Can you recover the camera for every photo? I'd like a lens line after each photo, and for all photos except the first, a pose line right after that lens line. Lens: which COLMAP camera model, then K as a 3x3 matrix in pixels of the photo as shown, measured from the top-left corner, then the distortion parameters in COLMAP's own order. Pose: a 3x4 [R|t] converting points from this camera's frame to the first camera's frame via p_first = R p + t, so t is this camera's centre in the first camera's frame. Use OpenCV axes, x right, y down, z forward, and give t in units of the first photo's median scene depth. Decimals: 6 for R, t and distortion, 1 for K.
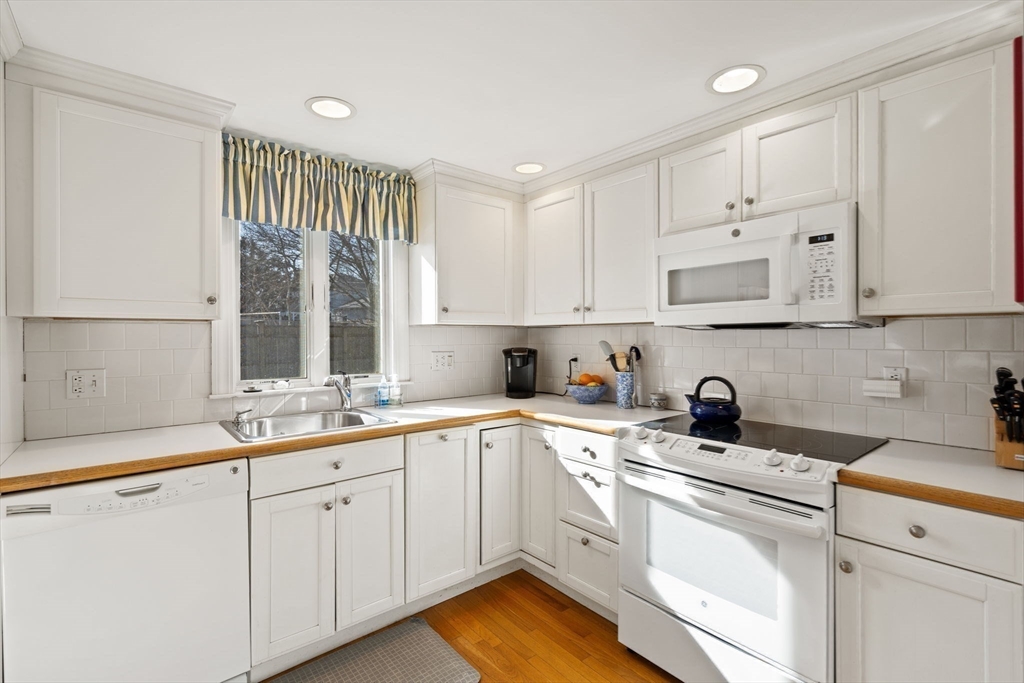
lens RADIAL K [[467.0, 0, 511.2], [0, 467.0, 345.0], [0, 0, 1]] dist [-0.001934, 0.000681]
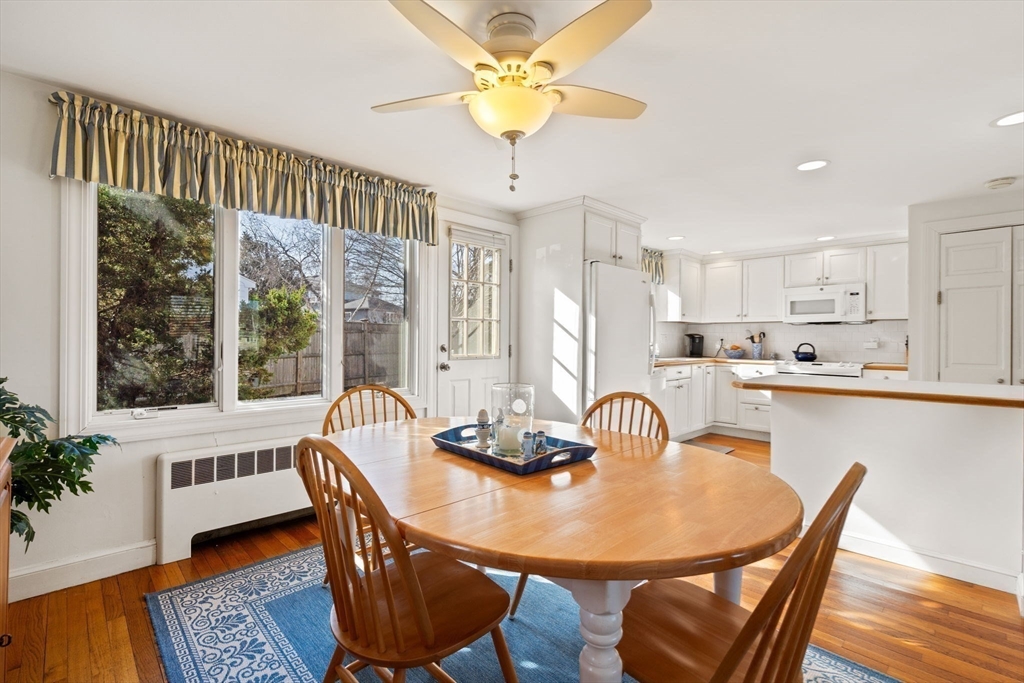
lens RADIAL K [[467.0, 0, 511.2], [0, 467.0, 345.0], [0, 0, 1]] dist [-0.001934, 0.000681]
pose [[0.996913, 0.010265, 0.077842, -1.318648], [-0.009763, 0.999929, -0.006816, 0.107887], [-0.077907, 0.006035, 0.996942, -1.359524]]
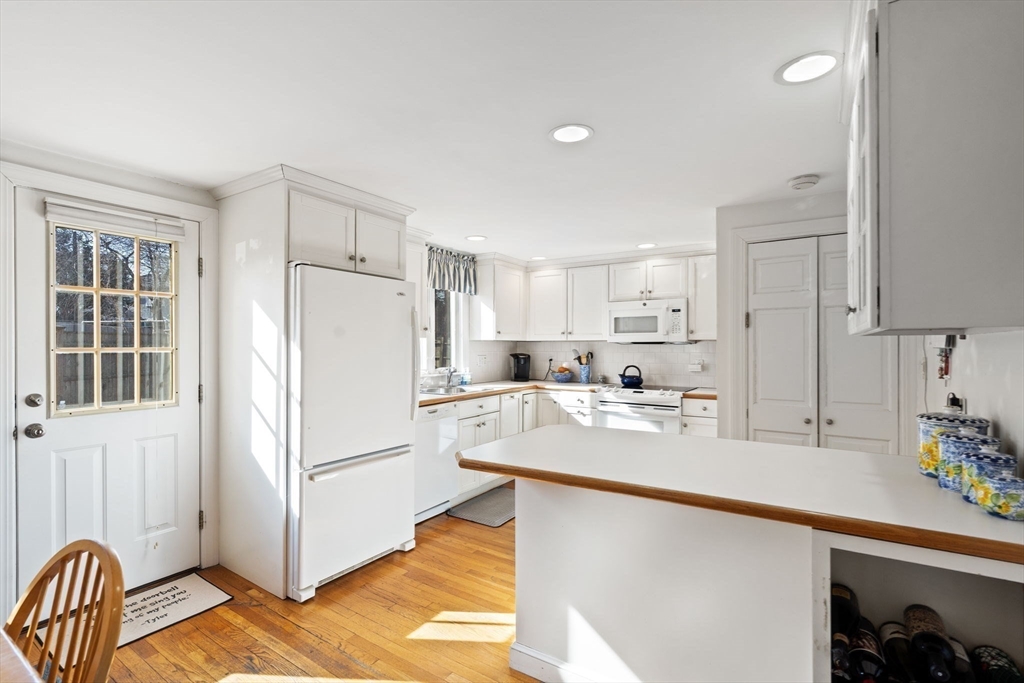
lens RADIAL K [[478.1, 0, 508.6], [0, 478.1, 353.3], [0, 0, 1]] dist [-0.000003, 0.000080]
pose [[0.957166, 0.000285, 0.289541, -0.761568], [0.000681, 0.999995, -0.003236, 0.016630], [-0.289540, 0.003294, 0.957160, -0.975761]]
